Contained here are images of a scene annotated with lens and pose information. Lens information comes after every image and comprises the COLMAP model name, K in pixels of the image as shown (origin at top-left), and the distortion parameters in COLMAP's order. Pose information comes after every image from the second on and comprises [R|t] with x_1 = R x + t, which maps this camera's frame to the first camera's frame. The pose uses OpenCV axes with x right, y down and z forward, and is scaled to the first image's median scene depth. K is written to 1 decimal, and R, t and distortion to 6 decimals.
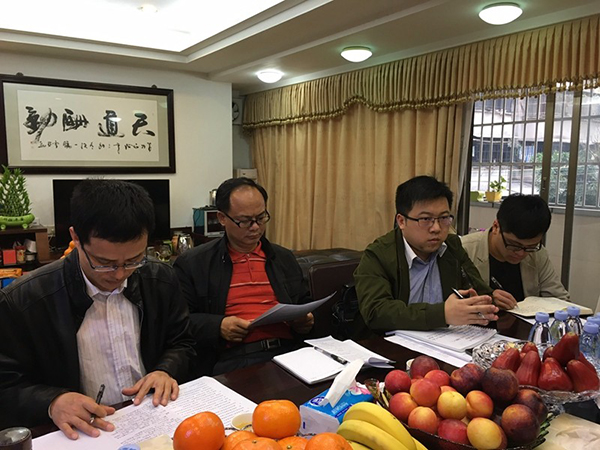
lens RADIAL K [[507.0, 0, 300.0], [0, 507.0, 225.0], [0, 0, 1]] dist [0.063333, -0.100853]
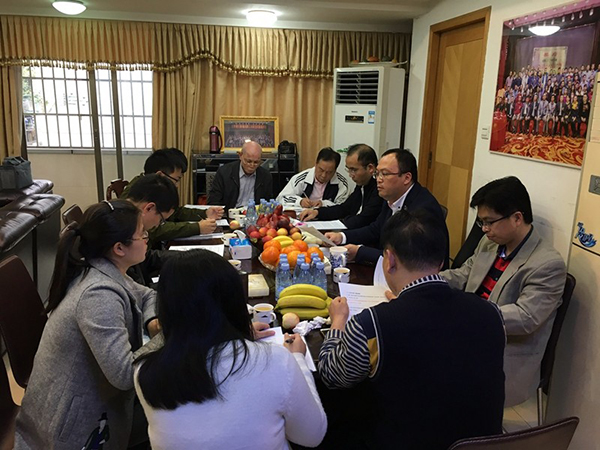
lens RADIAL K [[507.0, 0, 300.0], [0, 507.0, 225.0], [0, 0, 1]] dist [0.063333, -0.100853]
pose [[0.410693, -0.202236, 0.889062, -0.404019], [0.083888, 0.979336, 0.184020, -0.034377], [-0.907906, -0.000994, 0.419172, -0.054809]]
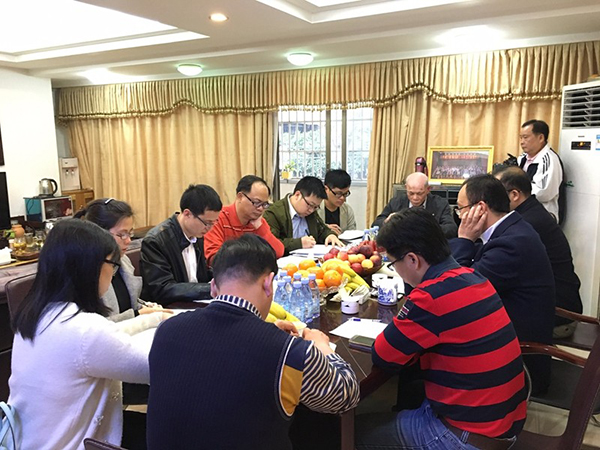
lens RADIAL K [[507.0, 0, 300.0], [0, 507.0, 225.0], [0, 0, 1]] dist [0.063333, -0.100853]
pose [[0.891973, -0.088939, 0.443254, -0.214580], [0.069289, 0.995768, 0.060368, -0.001520], [-0.446748, -0.023134, 0.894361, -0.251670]]
